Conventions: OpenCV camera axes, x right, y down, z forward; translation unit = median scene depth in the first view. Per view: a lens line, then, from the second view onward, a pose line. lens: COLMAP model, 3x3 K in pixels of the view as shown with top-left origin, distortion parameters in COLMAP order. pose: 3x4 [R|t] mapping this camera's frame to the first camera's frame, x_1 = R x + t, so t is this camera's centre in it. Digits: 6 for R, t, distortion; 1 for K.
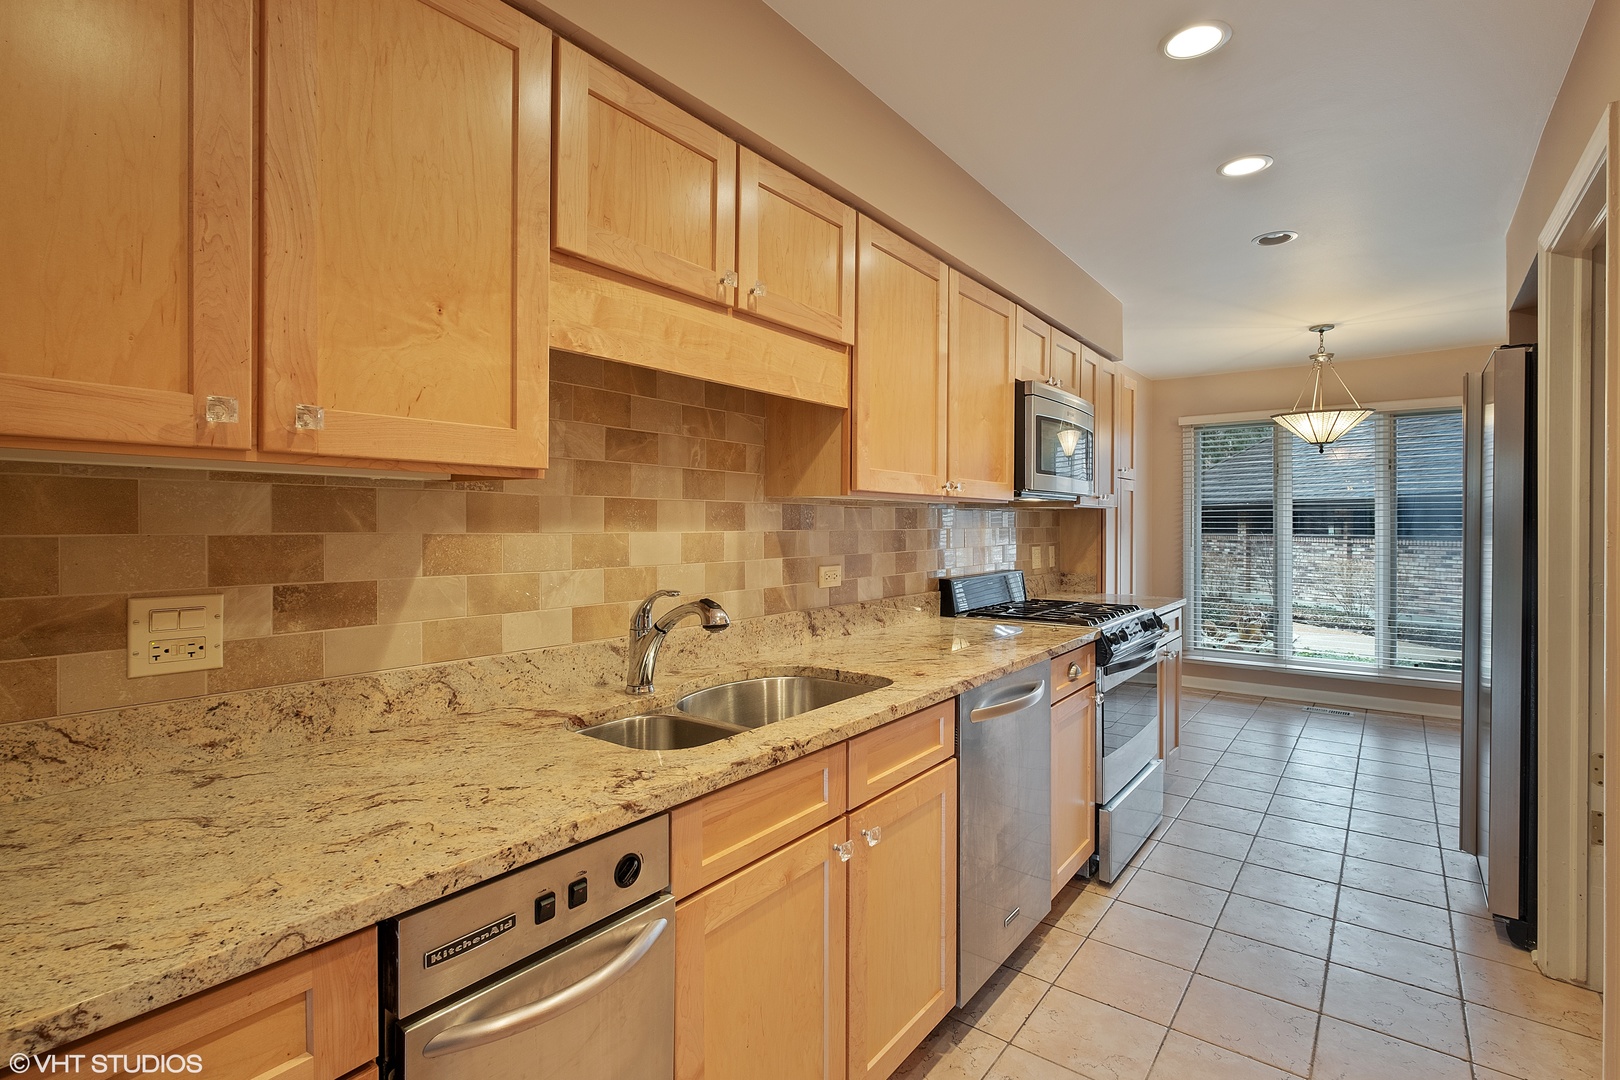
lens RADIAL K [[762.7, 0, 812.6], [0, 762.7, 531.0], [0, 0, 1]] dist [0.000924, 0.000326]
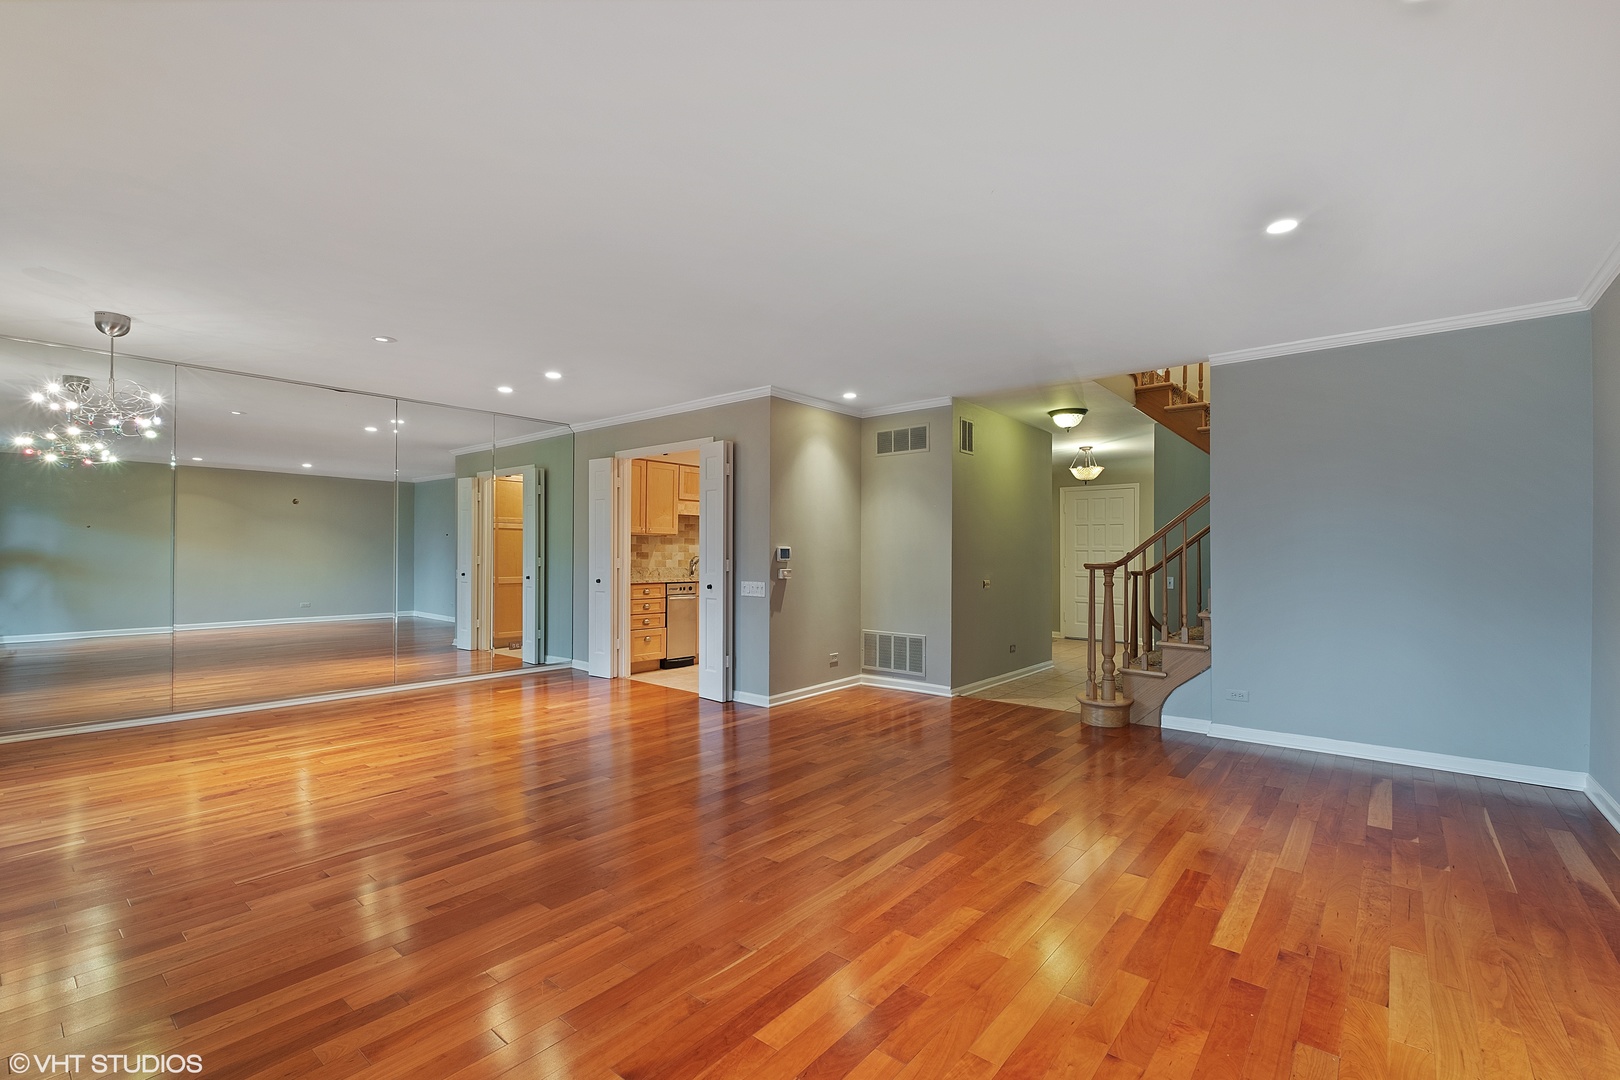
lens RADIAL K [[700.3, 0, 810.7], [0, 700.3, 547.0], [0, 0, 1]] dist [-0.002585, -0.000233]
pose [[0.999250, -0.001088, -0.038710, 0.862290], [0.000104, 0.999677, -0.025401, 0.154918], [0.038725, 0.025378, 0.998928, -4.188264]]
